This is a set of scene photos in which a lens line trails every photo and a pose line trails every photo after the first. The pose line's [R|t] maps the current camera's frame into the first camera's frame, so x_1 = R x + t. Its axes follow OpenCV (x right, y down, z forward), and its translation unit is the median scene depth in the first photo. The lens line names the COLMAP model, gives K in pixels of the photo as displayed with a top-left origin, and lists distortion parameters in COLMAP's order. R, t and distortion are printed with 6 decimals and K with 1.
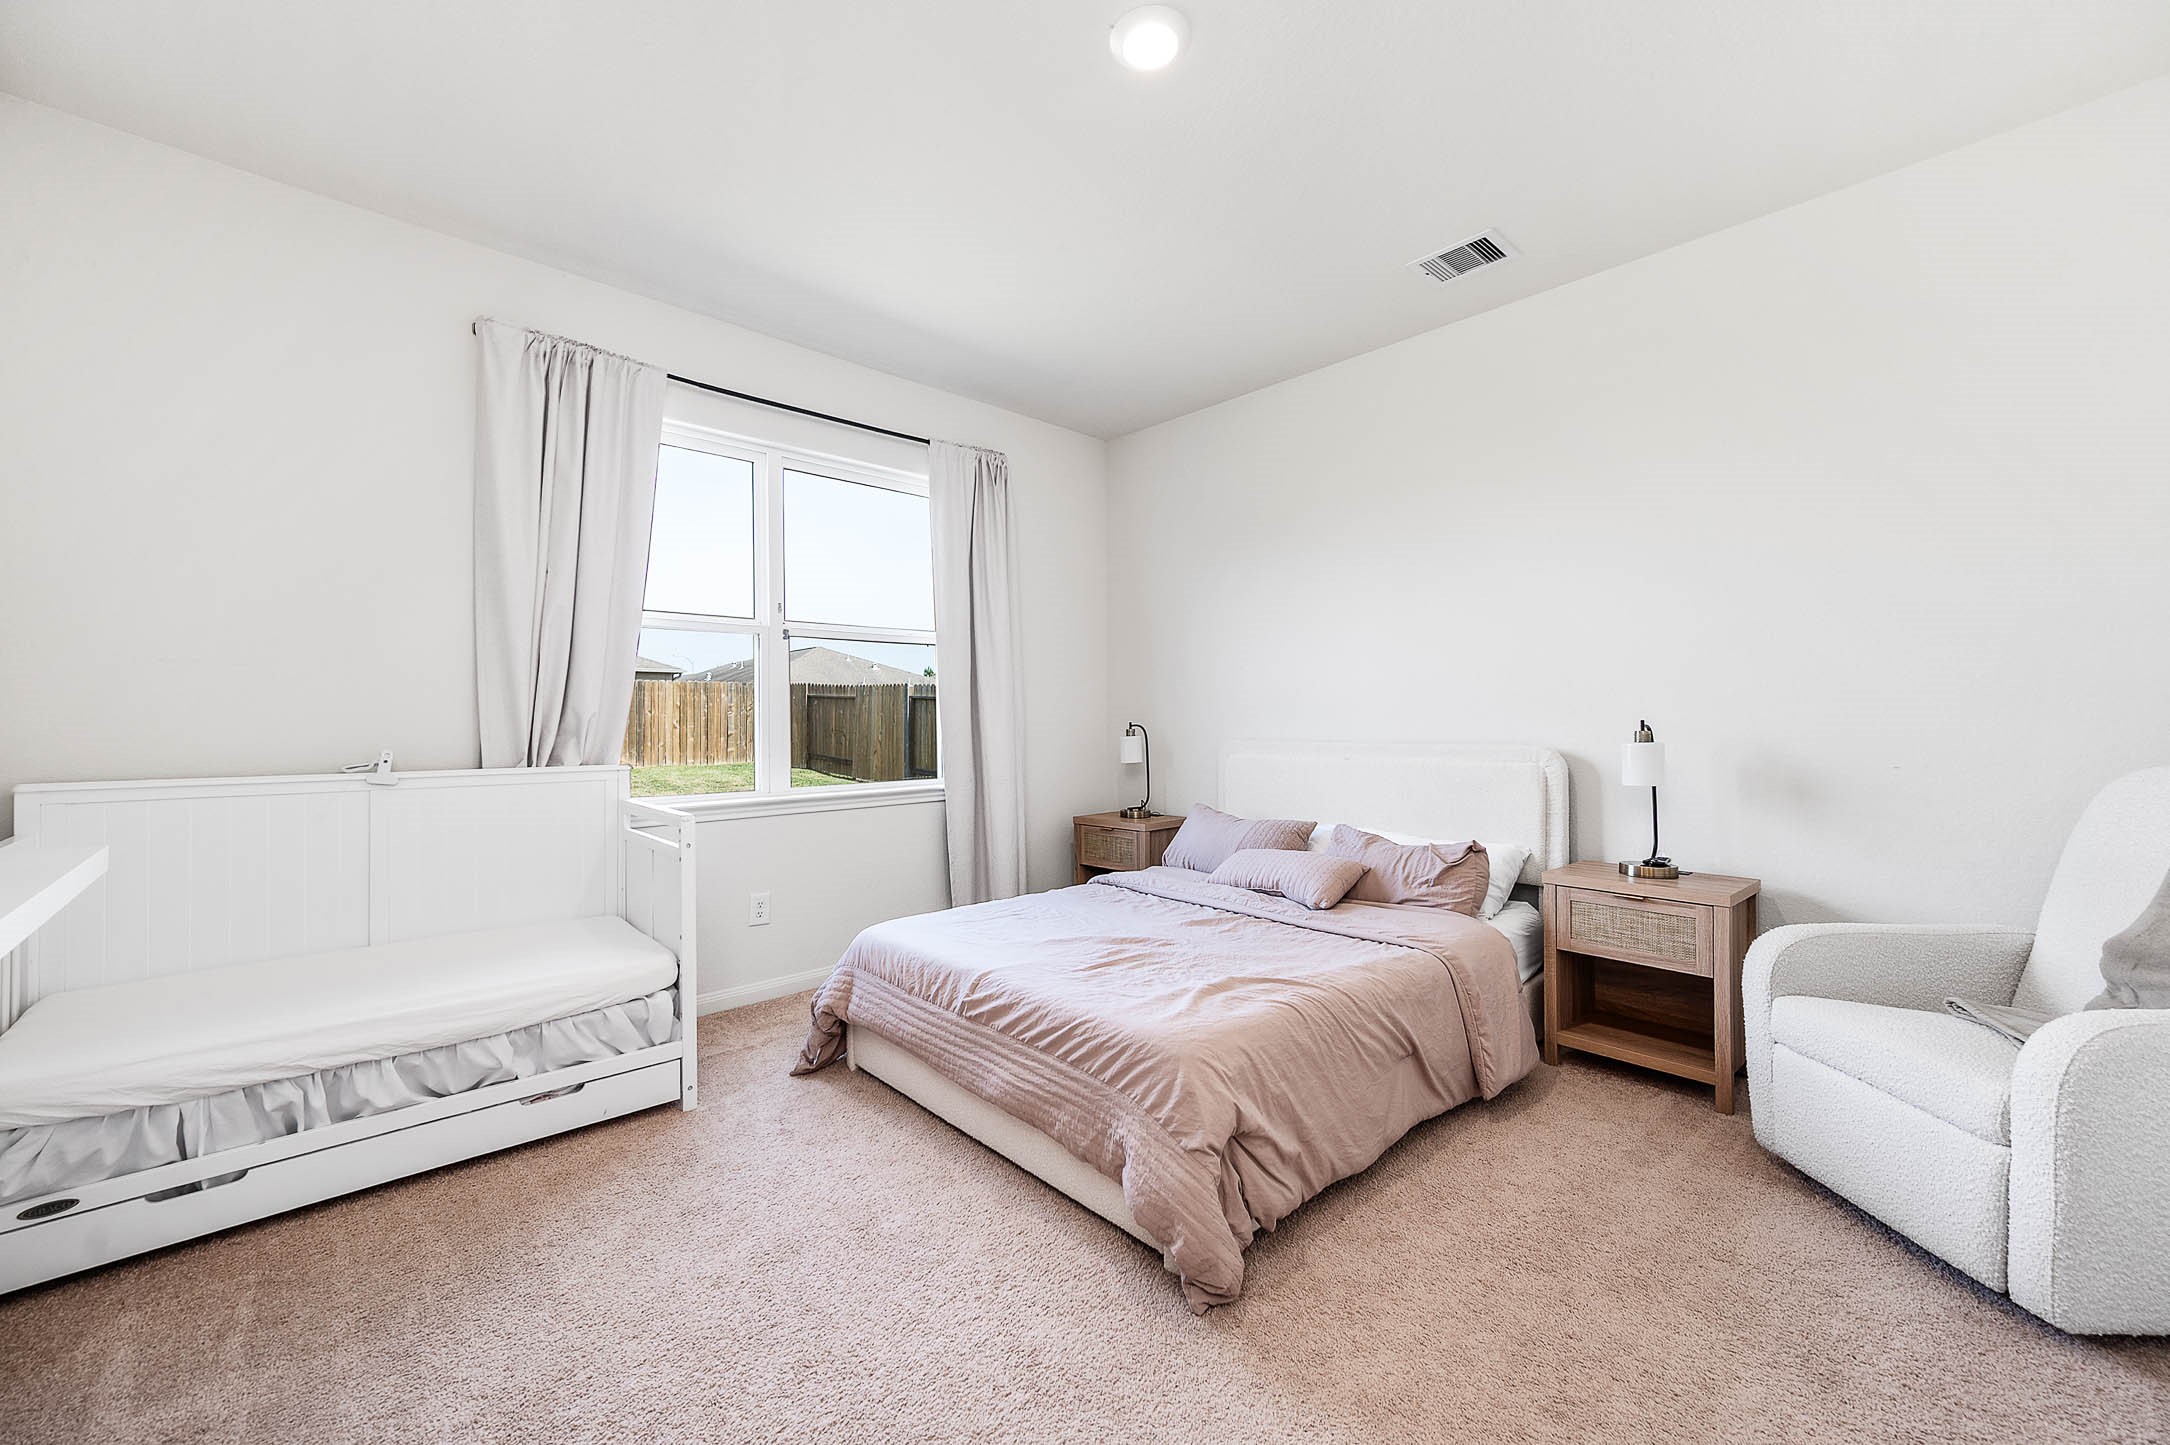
lens RADIAL K [[837.7, 0, 1075.9], [0, 837.7, 714.8], [0, 0, 1]] dist [0.009028, -0.000304]
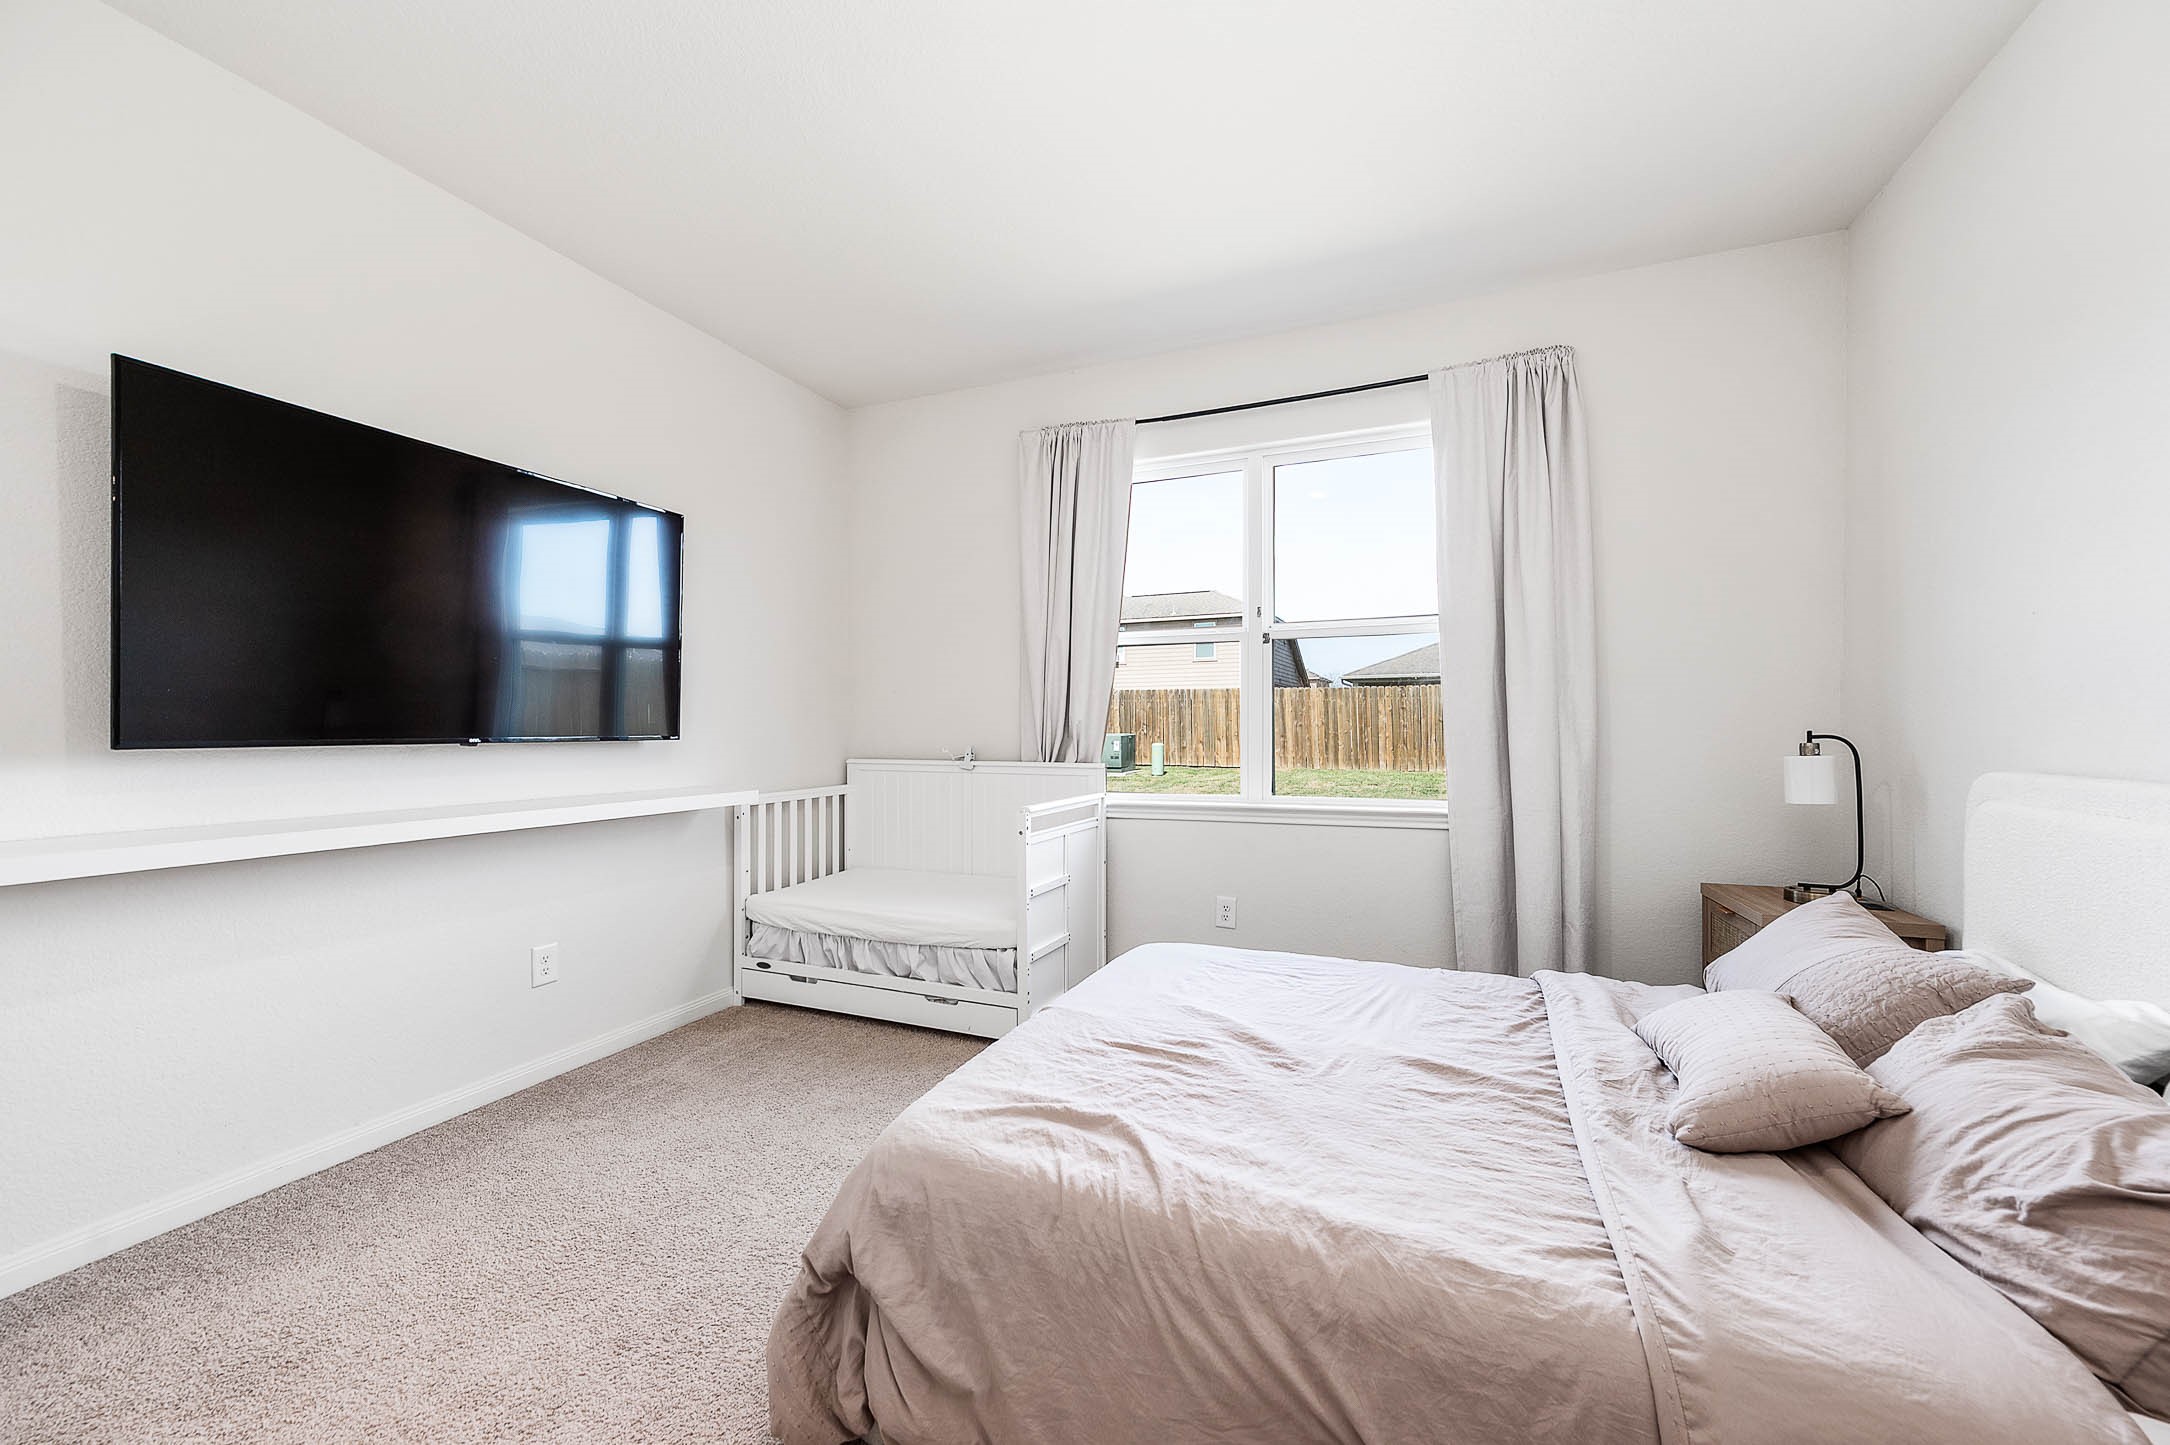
lens RADIAL K [[837.7, 0, 1090.0], [0, 837.7, 726.5], [0, 0, 1]] dist [0.009028, -0.000304]
pose [[0.423189, 0.002144, -0.906039, 0.626597], [0.007816, 0.999951, 0.006016, -0.000554], [0.906008, -0.009627, 0.423151, 0.565022]]
